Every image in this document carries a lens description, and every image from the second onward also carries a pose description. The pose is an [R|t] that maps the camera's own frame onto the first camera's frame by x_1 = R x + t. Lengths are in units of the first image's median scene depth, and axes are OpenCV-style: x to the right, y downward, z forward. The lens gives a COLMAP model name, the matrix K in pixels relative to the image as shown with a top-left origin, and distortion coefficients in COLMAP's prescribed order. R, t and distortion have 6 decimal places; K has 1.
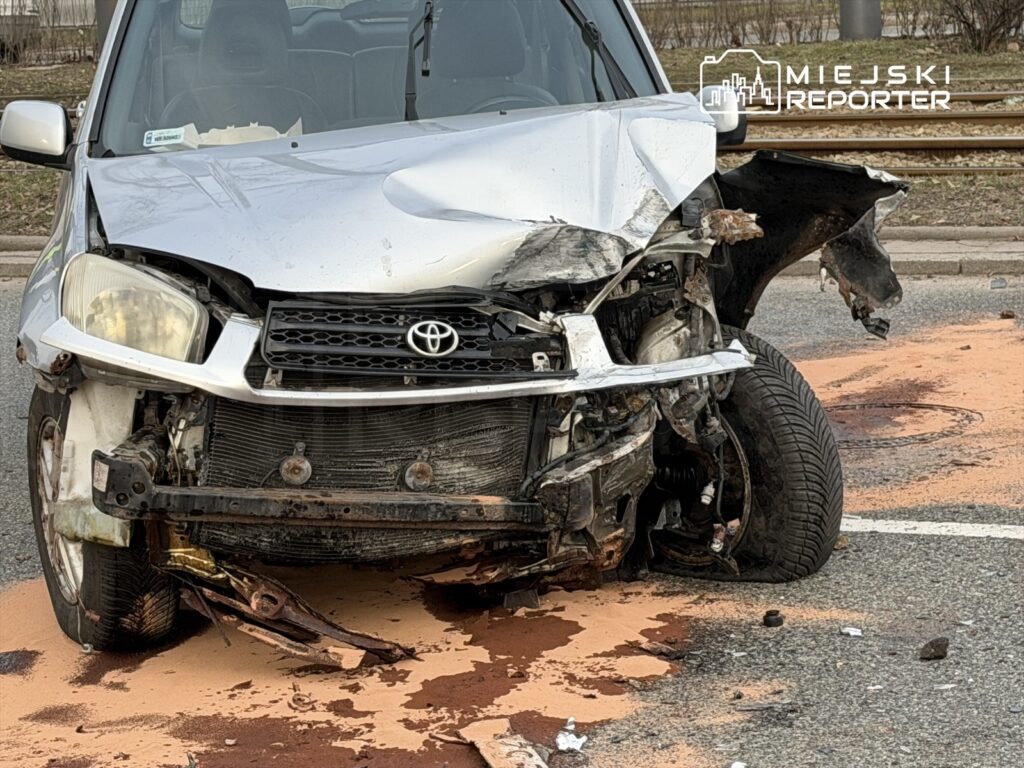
lens RADIAL K [[2900.0, 0, 510.0], [0, 2900.0, 377.4], [0, 0, 1]] dist [0.134709, 0.000000]
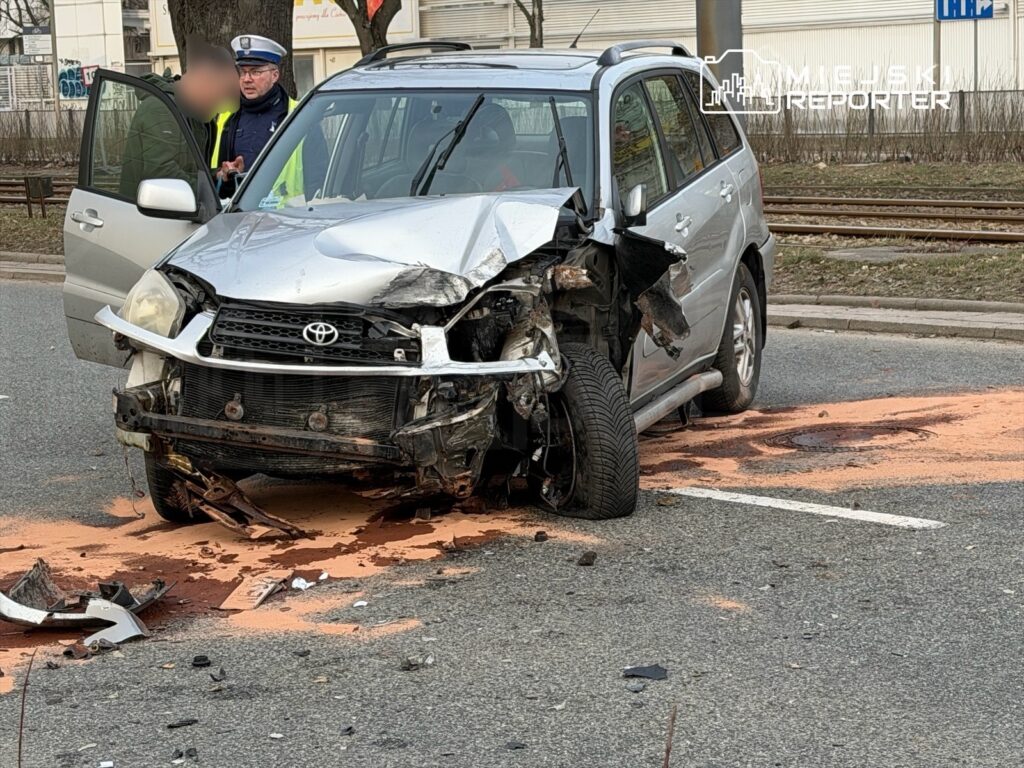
lens RADIAL K [[2547.5, 0, 509.0], [0, 2547.5, 385.1], [0, 0, 1]] dist [0.202593, 0.000000]
pose [[0.921841, 0.070969, -0.381014, 0.580737], [-0.078015, 0.996948, -0.003056, 0.010209], [0.379634, 0.032542, 0.924564, -0.232037]]
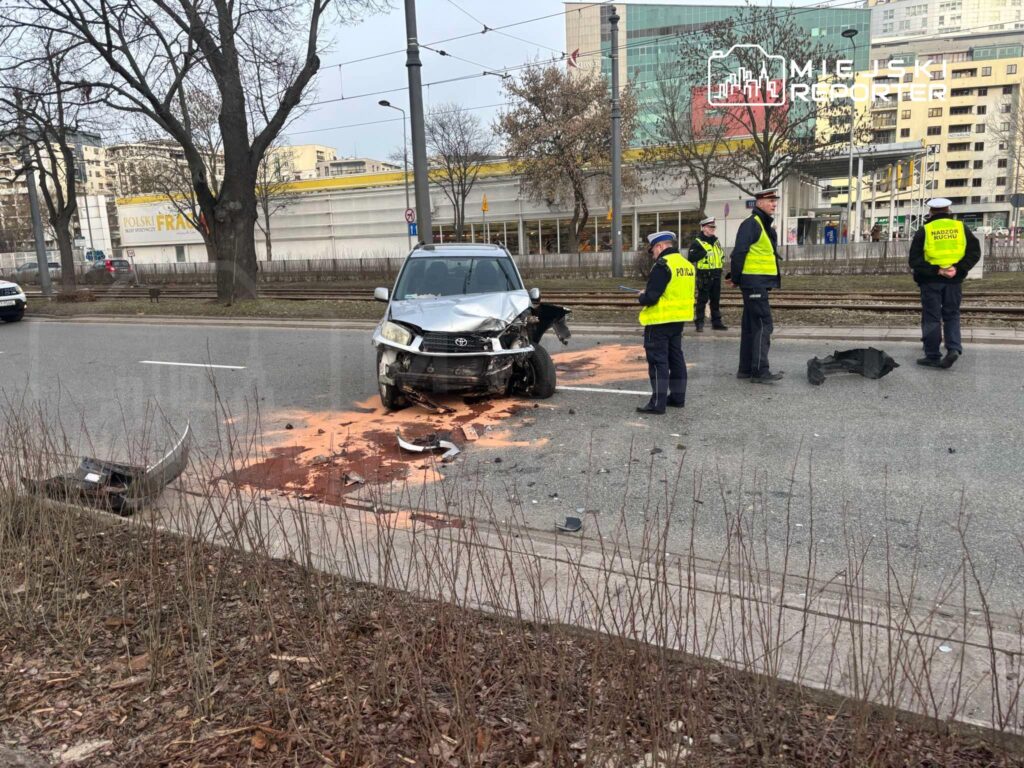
lens RADIAL K [[750.5, 0, 521.6], [0, 750.5, 384.6], [0, 0, 1]] dist [0.005882, -0.017222]
pose [[0.999182, 0.029618, -0.027543, 0.100060], [-0.028754, 0.999098, 0.031236, 0.013562], [0.028443, -0.030419, 0.999132, -0.175441]]
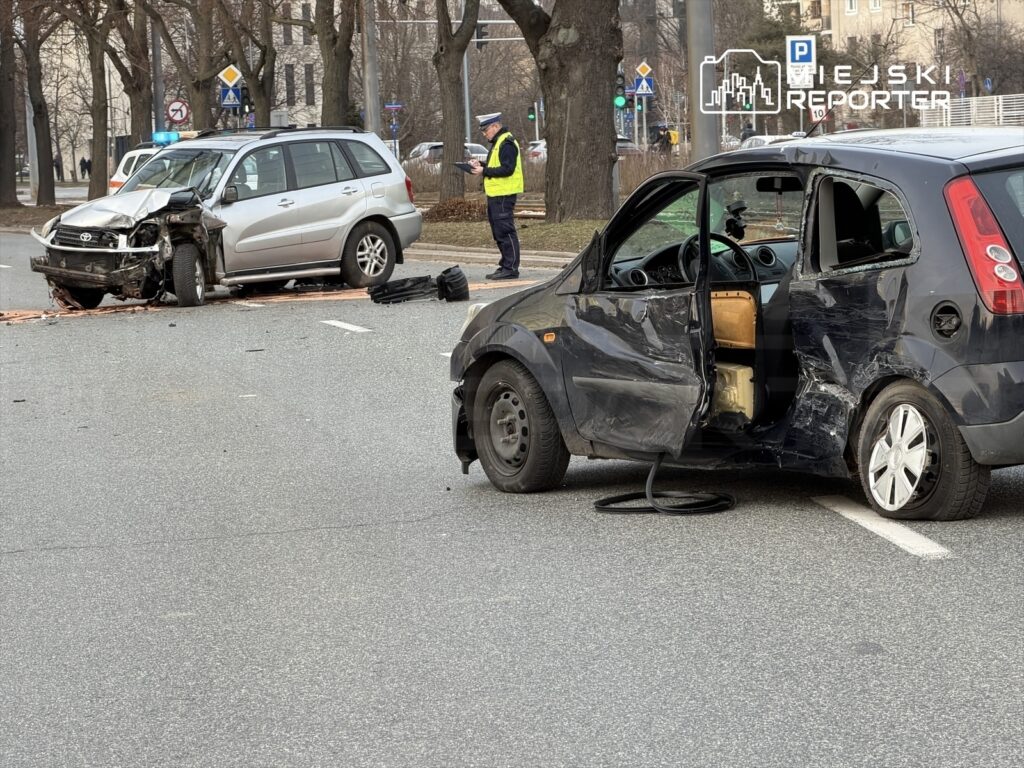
lens RADIAL K [[3770.0, 0, 506.6], [0, 3770.0, 388.9], [0, 0, 1]] dist [0.177021, 0.000000]
pose [[0.647292, 0.077855, -0.758255, 4.690556], [-0.113980, 0.993472, 0.004706, 0.114337], [0.753672, 0.083380, 0.651941, -2.220858]]
